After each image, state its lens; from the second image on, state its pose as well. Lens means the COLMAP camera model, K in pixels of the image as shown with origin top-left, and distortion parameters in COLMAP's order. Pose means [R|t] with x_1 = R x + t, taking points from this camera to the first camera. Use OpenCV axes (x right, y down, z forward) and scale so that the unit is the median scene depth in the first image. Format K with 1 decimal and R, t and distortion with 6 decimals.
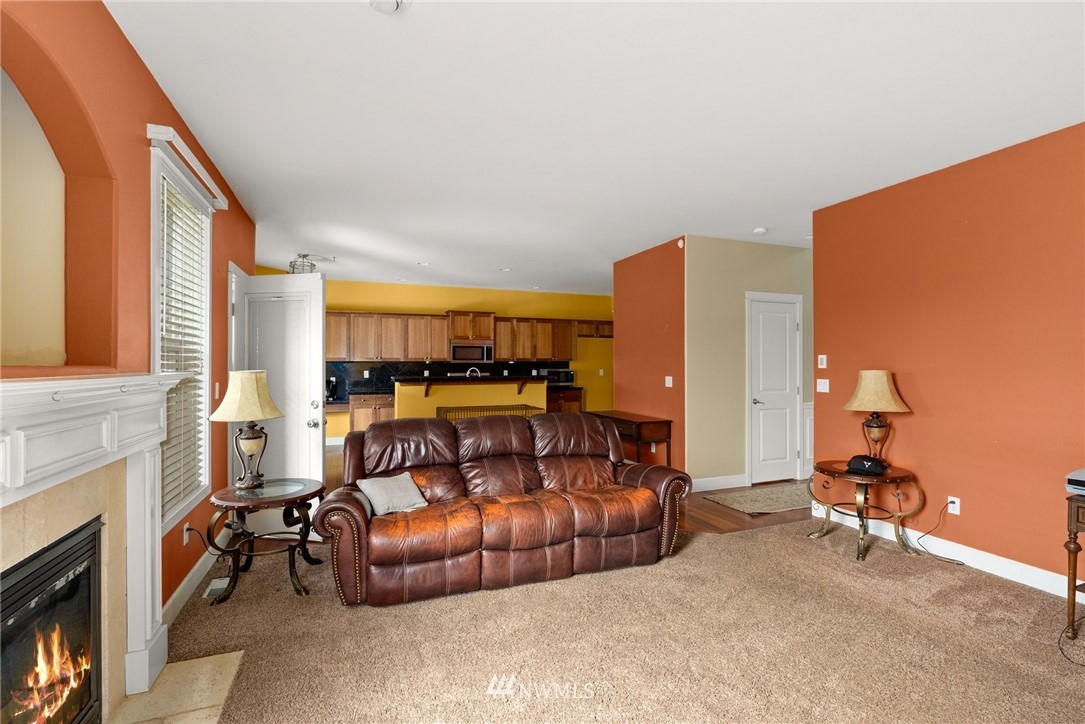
lens RADIAL K [[494.4, 0, 545.0], [0, 494.4, 361.5], [0, 0, 1]] dist [-0.004691, -0.000275]
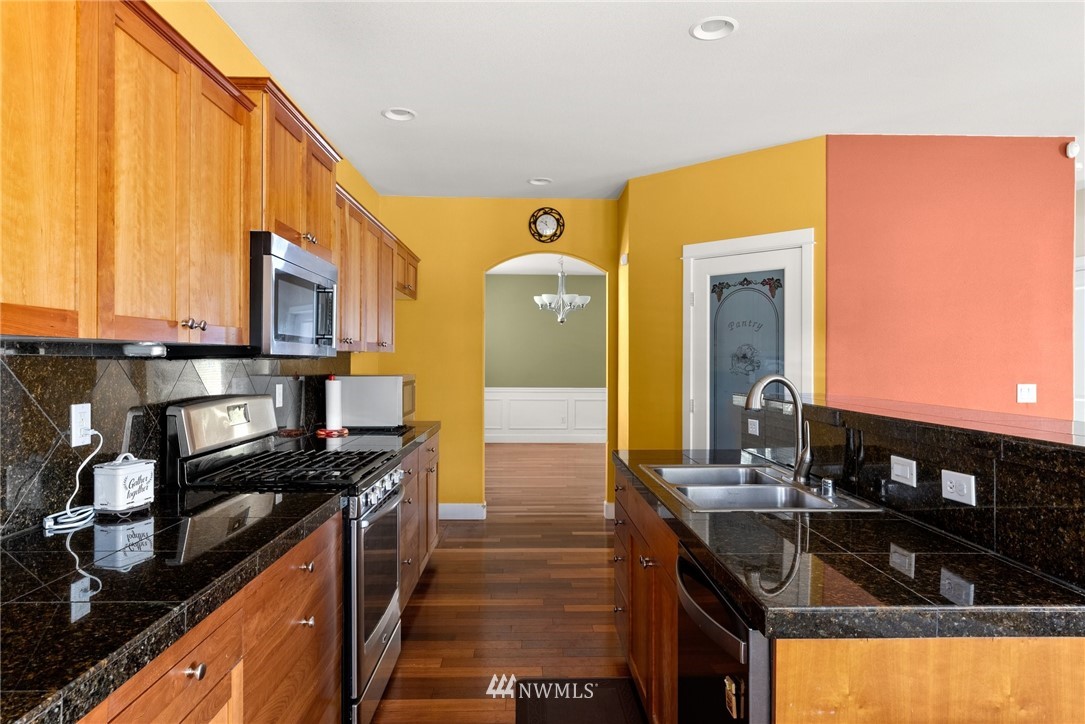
lens RADIAL K [[659.5, 0, 544.9], [0, 659.5, 361.8], [0, 0, 1]] dist [-0.001022, 0.000762]
pose [[0.339012, -0.000358, 0.940782, -0.389383], [-0.005133, 0.999984, 0.002230, 0.004177], [-0.940768, -0.005585, 0.339005, 0.796669]]
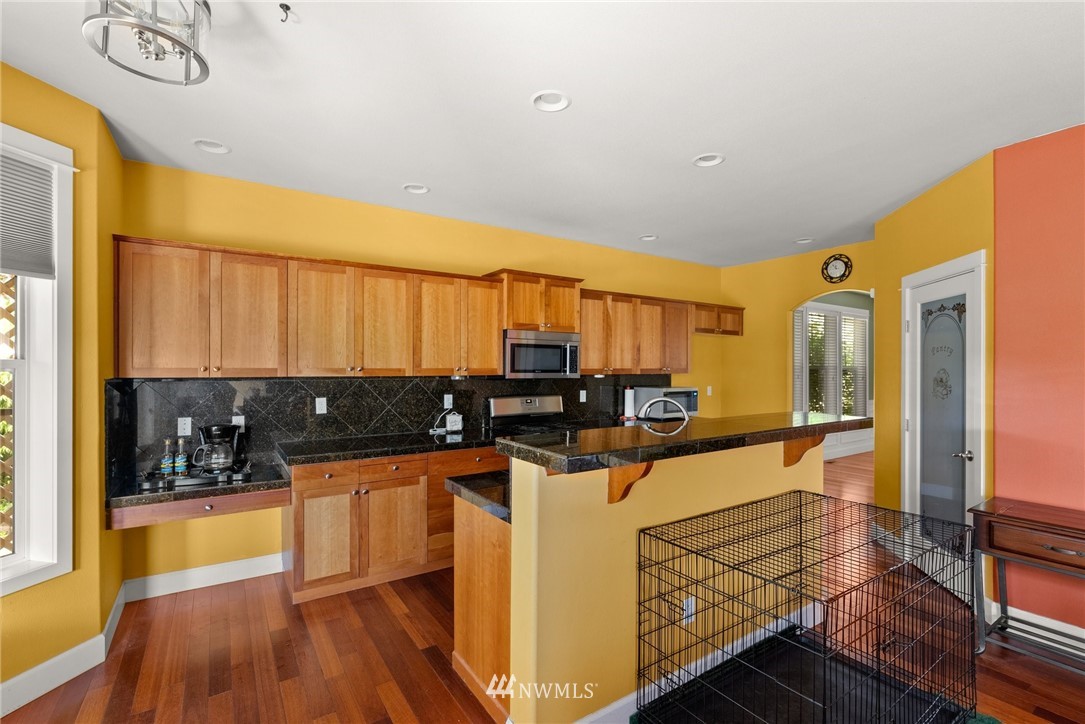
lens RADIAL K [[494.4, 0, 541.4], [0, 494.4, 366.3], [0, 0, 1]] dist [-0.004691, -0.000275]
pose [[0.978666, 0.004012, 0.205421, -0.251972], [-0.003958, 0.999992, -0.000676, -0.009050], [-0.205422, -0.000152, 0.978673, 0.515748]]
